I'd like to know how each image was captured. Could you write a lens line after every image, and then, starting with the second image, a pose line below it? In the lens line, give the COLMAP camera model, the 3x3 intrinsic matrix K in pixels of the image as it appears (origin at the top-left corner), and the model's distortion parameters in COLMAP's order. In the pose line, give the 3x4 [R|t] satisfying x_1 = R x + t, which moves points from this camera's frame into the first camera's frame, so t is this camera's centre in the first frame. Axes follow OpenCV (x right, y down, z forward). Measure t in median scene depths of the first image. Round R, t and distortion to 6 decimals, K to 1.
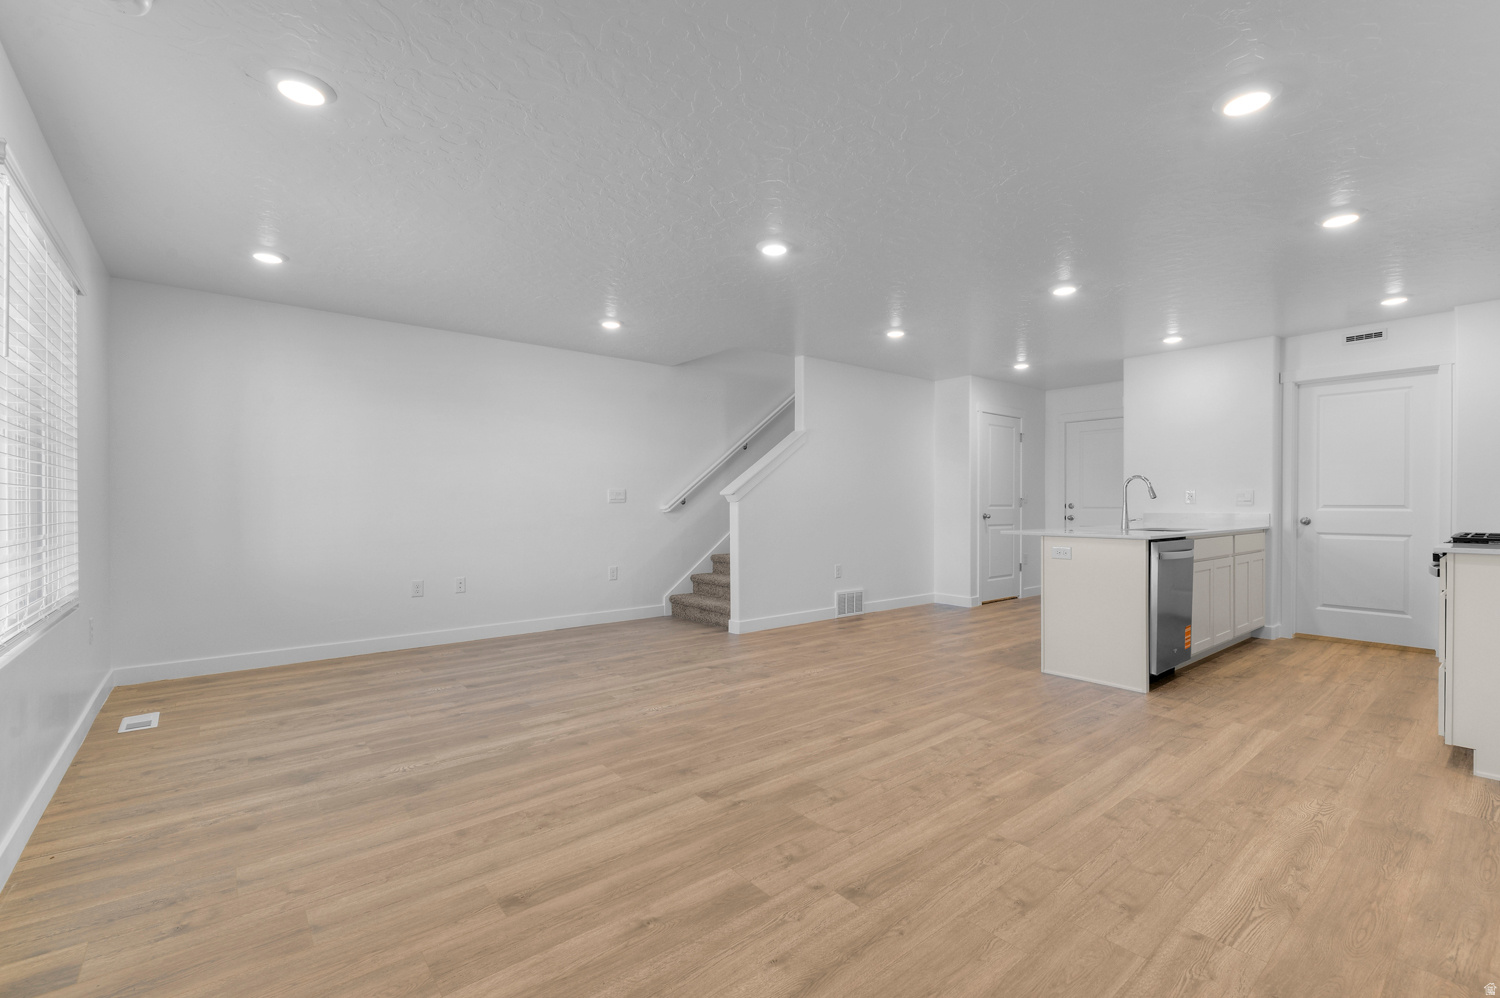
lens RADIAL K [[658.1, 0, 757.5], [0, 658.1, 506.1], [0, 0, 1]] dist [0.005408, -0.000264]
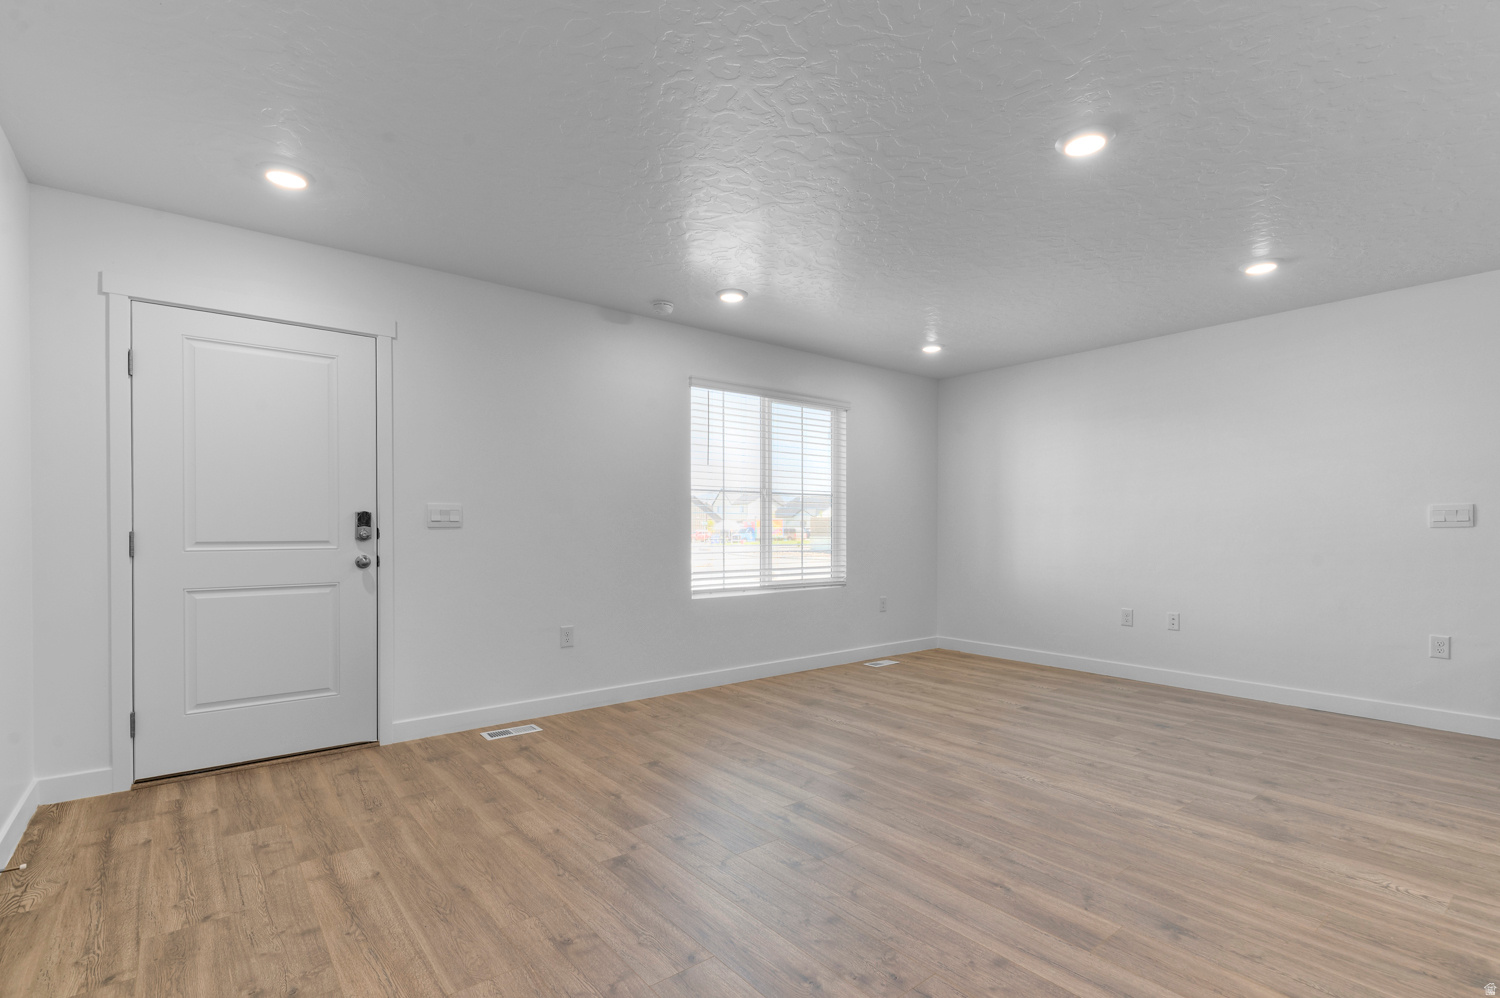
lens RADIAL K [[702.4, 0, 741.6], [0, 702.4, 506.3], [0, 0, 1]] dist [0.010720, -0.001899]
pose [[-0.031766, -0.030160, -0.999040, 0.776114], [-0.006236, 0.999531, -0.029976, -0.001764], [0.999476, 0.005278, -0.031939, 0.693967]]
